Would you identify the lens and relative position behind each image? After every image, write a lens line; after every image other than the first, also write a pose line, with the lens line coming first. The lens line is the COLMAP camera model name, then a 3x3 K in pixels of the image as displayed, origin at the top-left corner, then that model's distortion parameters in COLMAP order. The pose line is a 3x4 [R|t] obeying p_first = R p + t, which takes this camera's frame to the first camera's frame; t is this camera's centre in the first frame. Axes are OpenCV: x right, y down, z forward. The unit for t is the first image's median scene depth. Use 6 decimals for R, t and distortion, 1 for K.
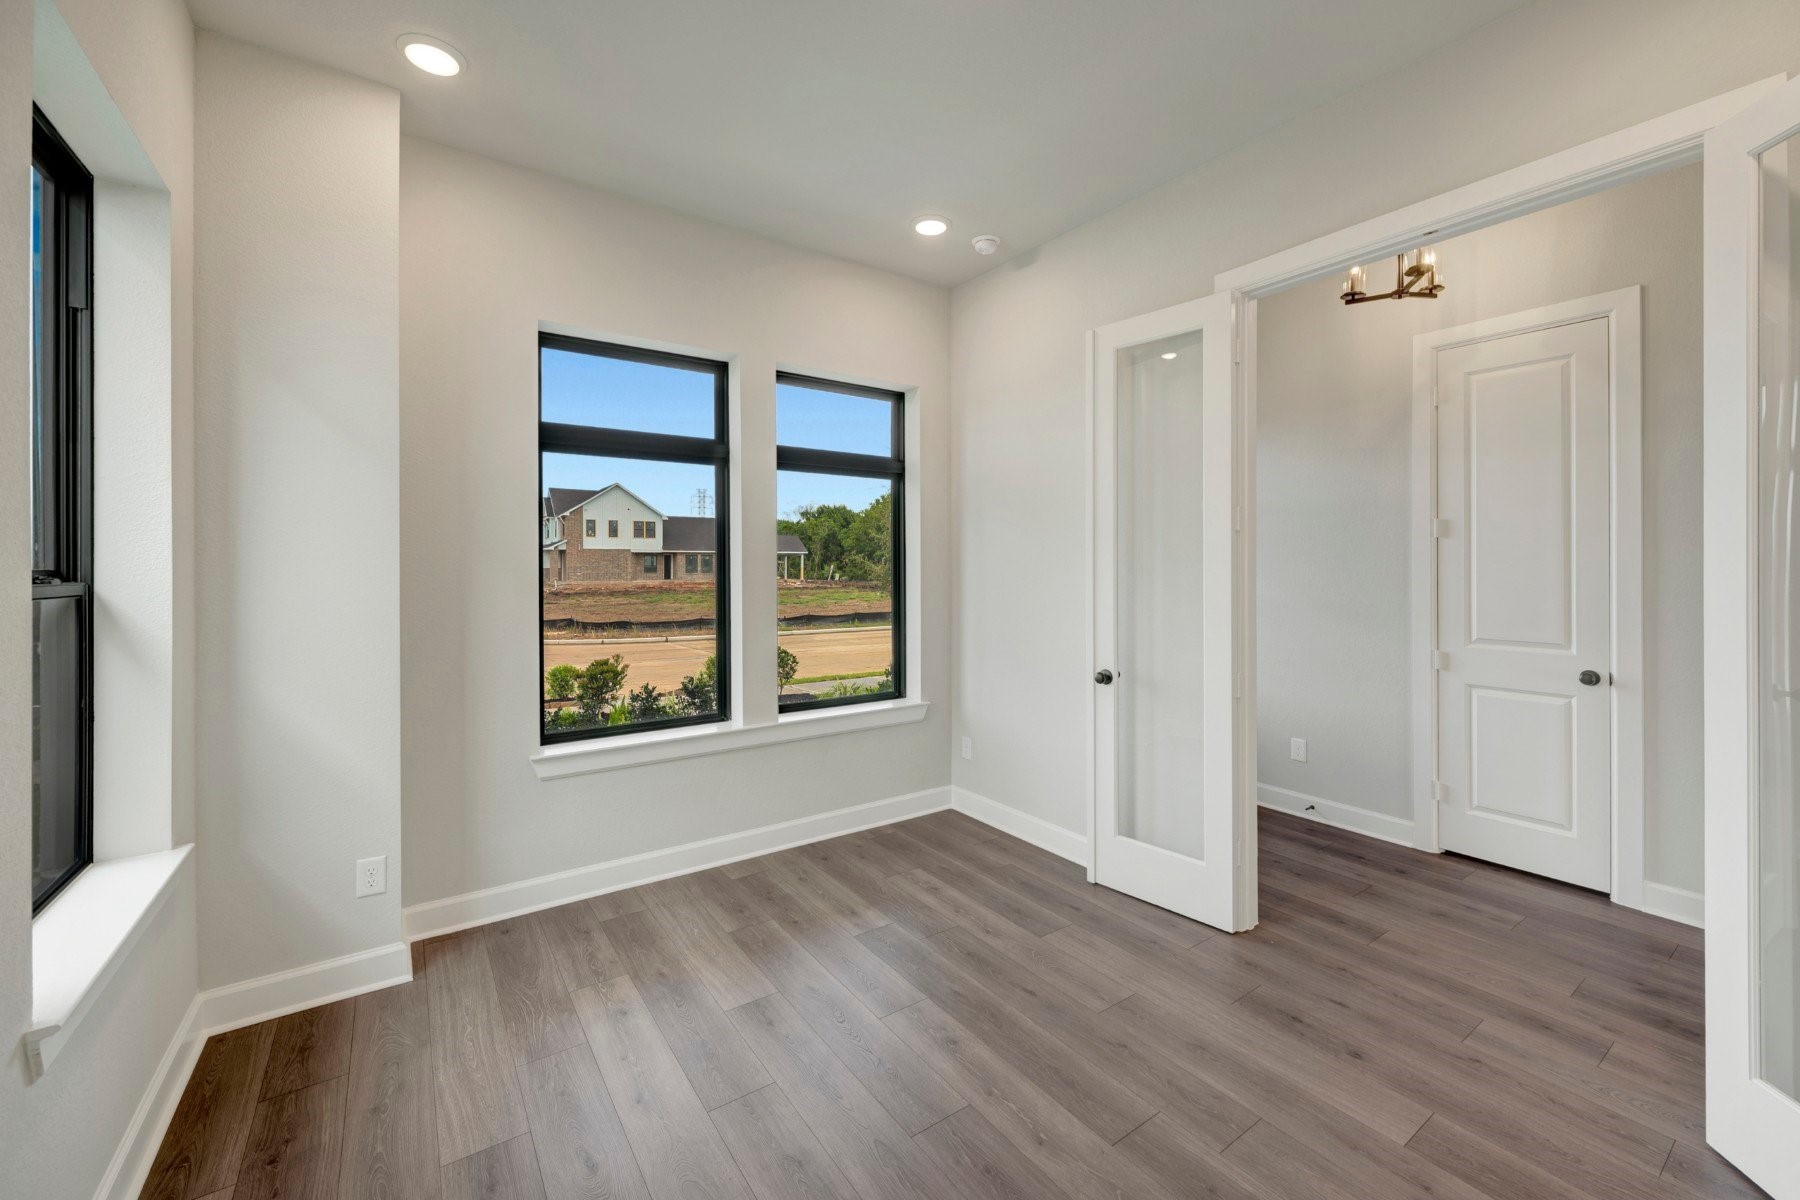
lens RADIAL K [[724.8, 0, 907.7], [0, 724.8, 575.4], [0, 0, 1]] dist [-0.000535, -0.000272]
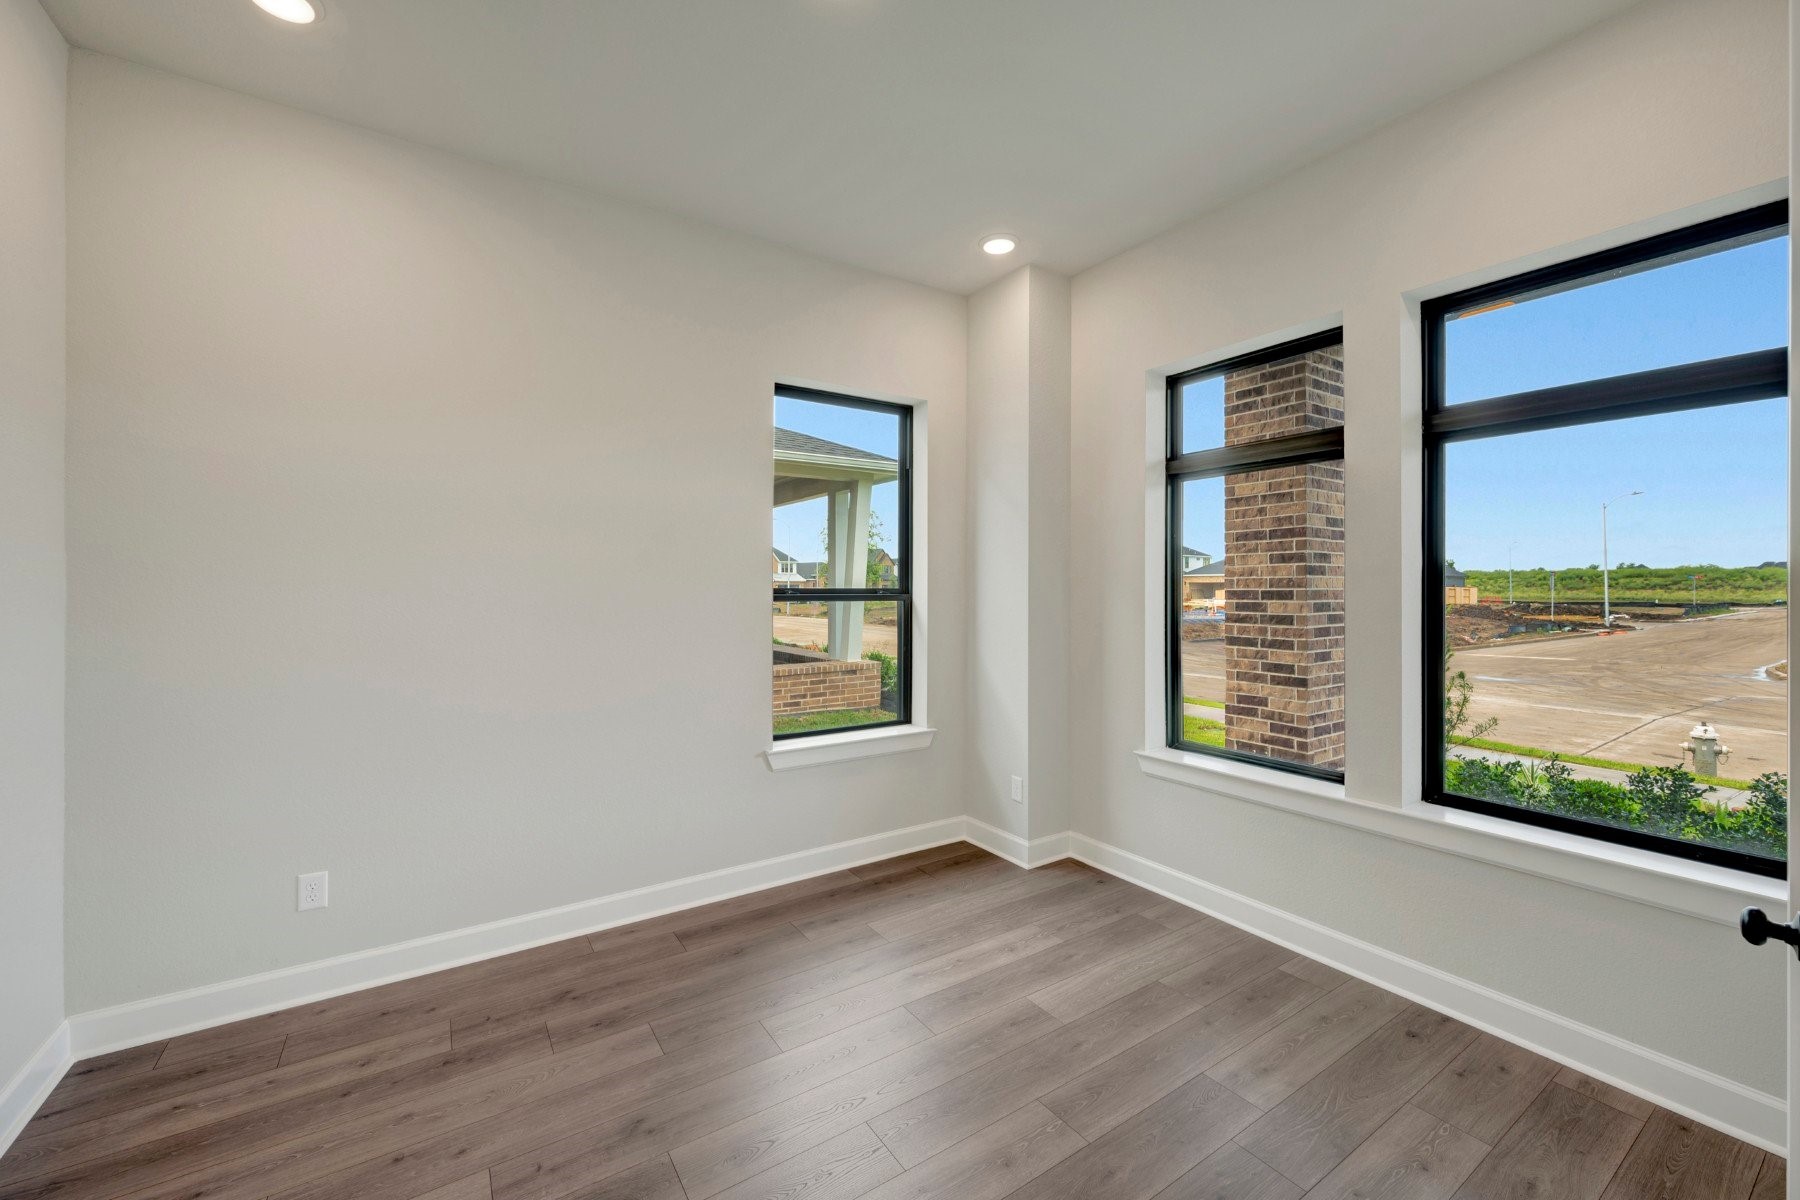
lens RADIAL K [[709.8, 0, 900.0], [0, 709.8, 600.0], [0, 0, 1]] dist [0.000295, -0.000057]
pose [[-0.030997, 0.014931, -0.999408, 0.672437], [-0.016485, 0.999745, 0.015447, -0.002046], [0.999384, 0.016954, -0.030743, 0.701554]]
